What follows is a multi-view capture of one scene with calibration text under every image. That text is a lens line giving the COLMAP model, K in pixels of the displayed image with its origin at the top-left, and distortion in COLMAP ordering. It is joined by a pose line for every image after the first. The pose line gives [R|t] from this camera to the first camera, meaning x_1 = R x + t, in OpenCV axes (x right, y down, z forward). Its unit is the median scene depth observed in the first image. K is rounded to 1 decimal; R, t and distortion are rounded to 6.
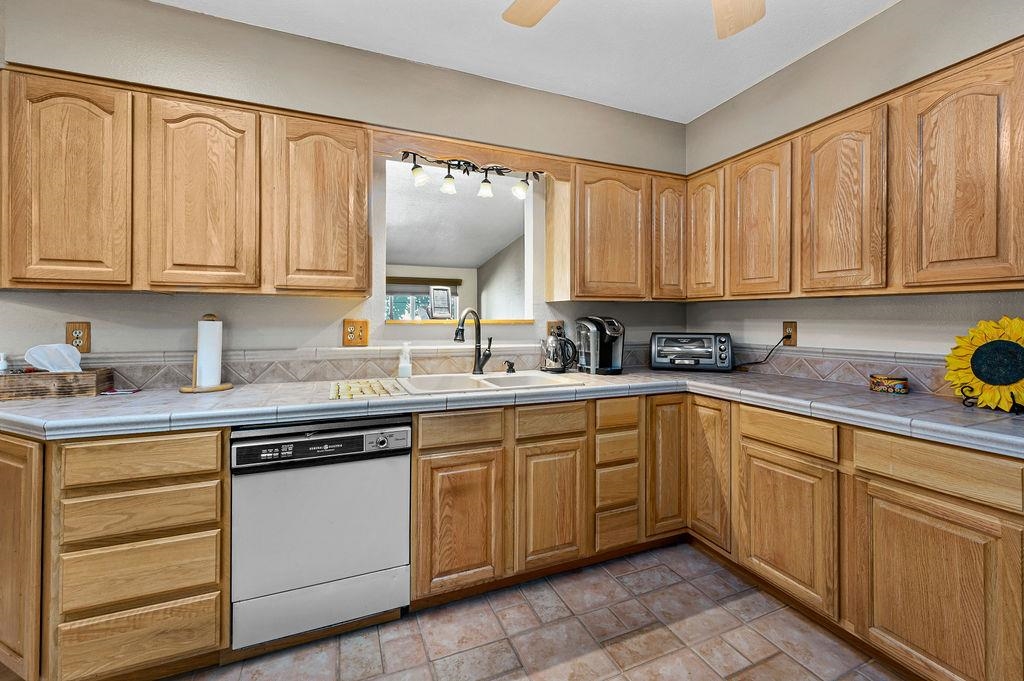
lens RADIAL K [[413.8, 0, 506.9], [0, 413.8, 317.9], [0, 0, 1]] dist [0.001107, -0.000933]
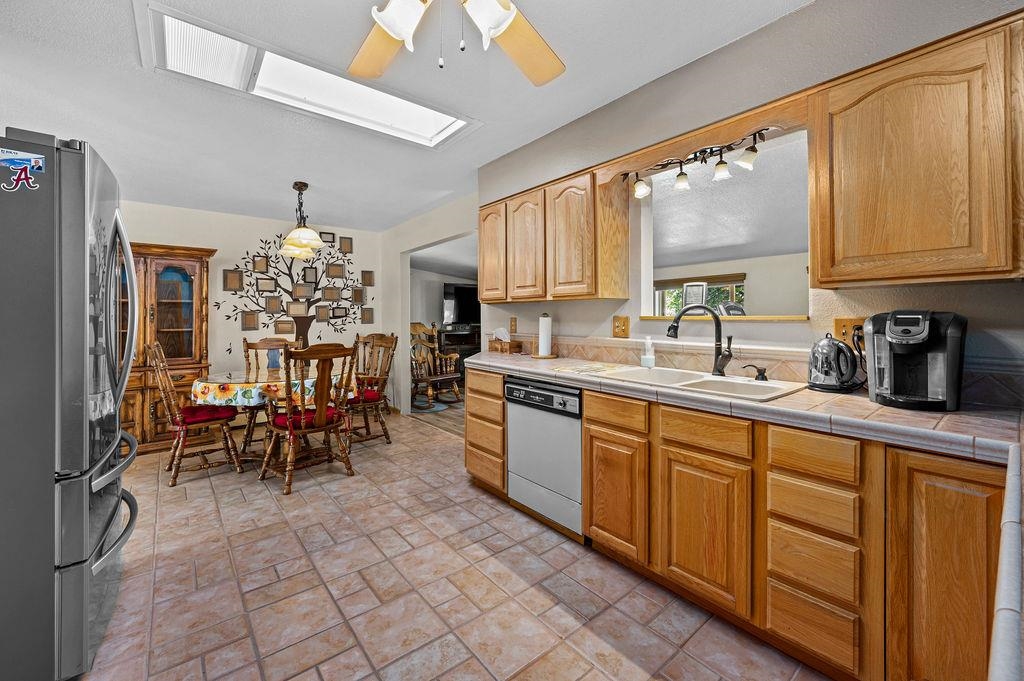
lens RADIAL K [[413.8, 0, 516.9], [0, 413.8, 317.4], [0, 0, 1]] dist [0.001107, -0.000933]
pose [[0.302913, -0.000205, -0.953018, 0.804469], [0.004041, 0.999991, 0.001069, 0.005154], [0.953010, -0.004175, 0.302912, 0.355671]]
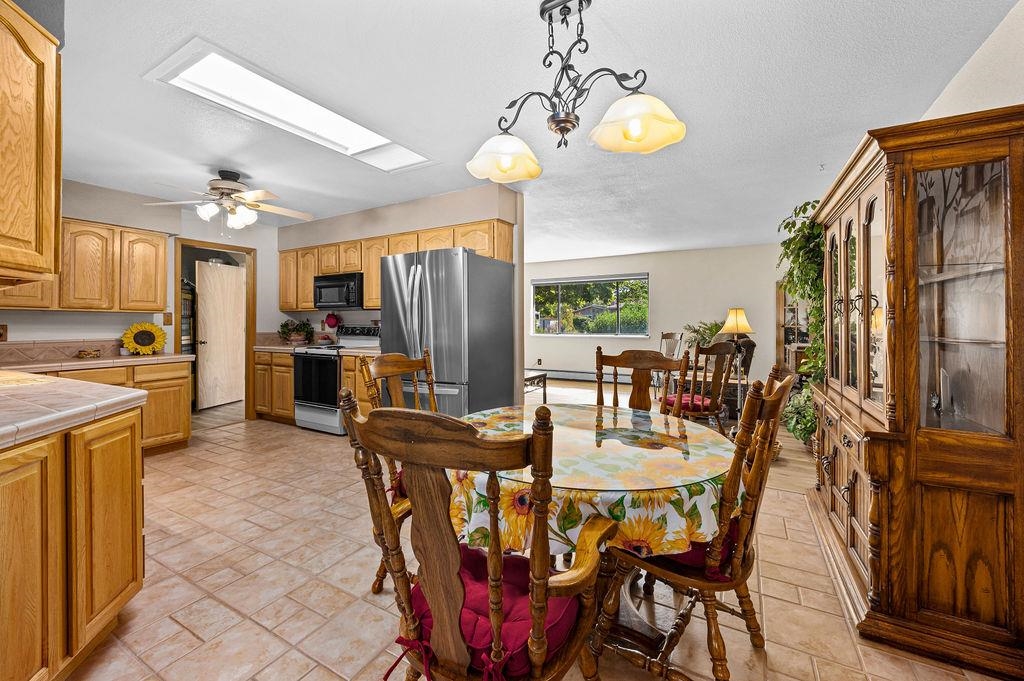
lens RADIAL K [[413.8, 0, 515.5], [0, 413.8, 324.0], [0, 0, 1]] dist [0.001107, -0.000933]
pose [[-0.618261, 0.004875, 0.785958, -1.932129], [0.004934, 0.999985, -0.002322, 0.022906], [-0.785958, 0.002442, -0.618276, 0.561729]]
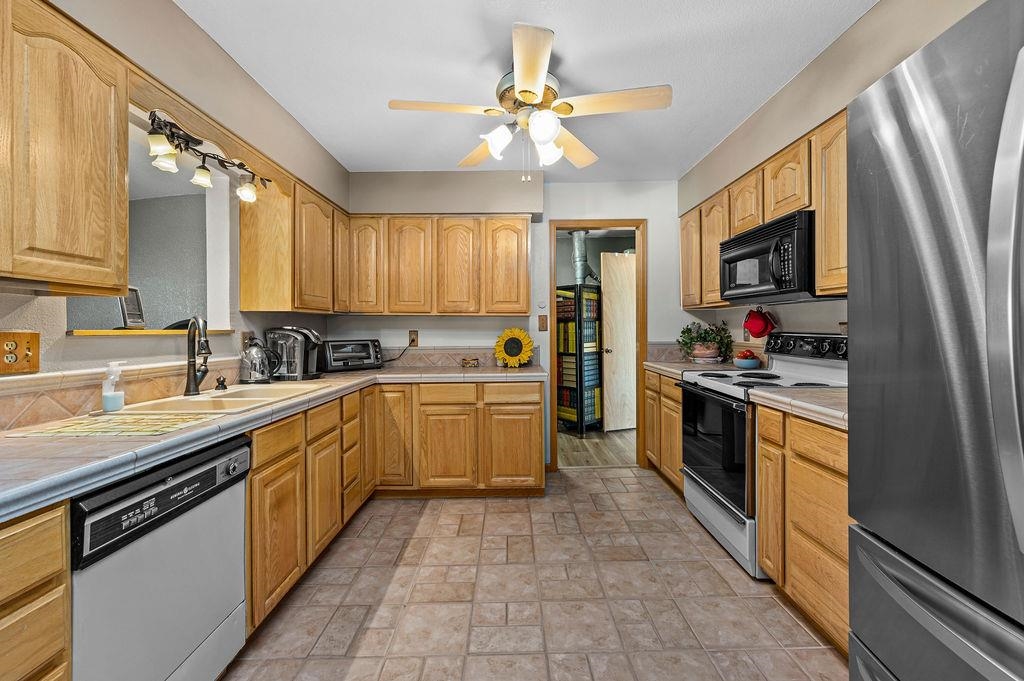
lens RADIAL K [[413.8, 0, 526.6], [0, 413.8, 332.3], [0, 0, 1]] dist [0.001107, -0.000933]
pose [[0.354323, -0.009225, 0.935078, -0.734691], [0.003185, 0.999957, 0.008658, 0.004530], [-0.935118, -0.000089, 0.354337, 0.087021]]
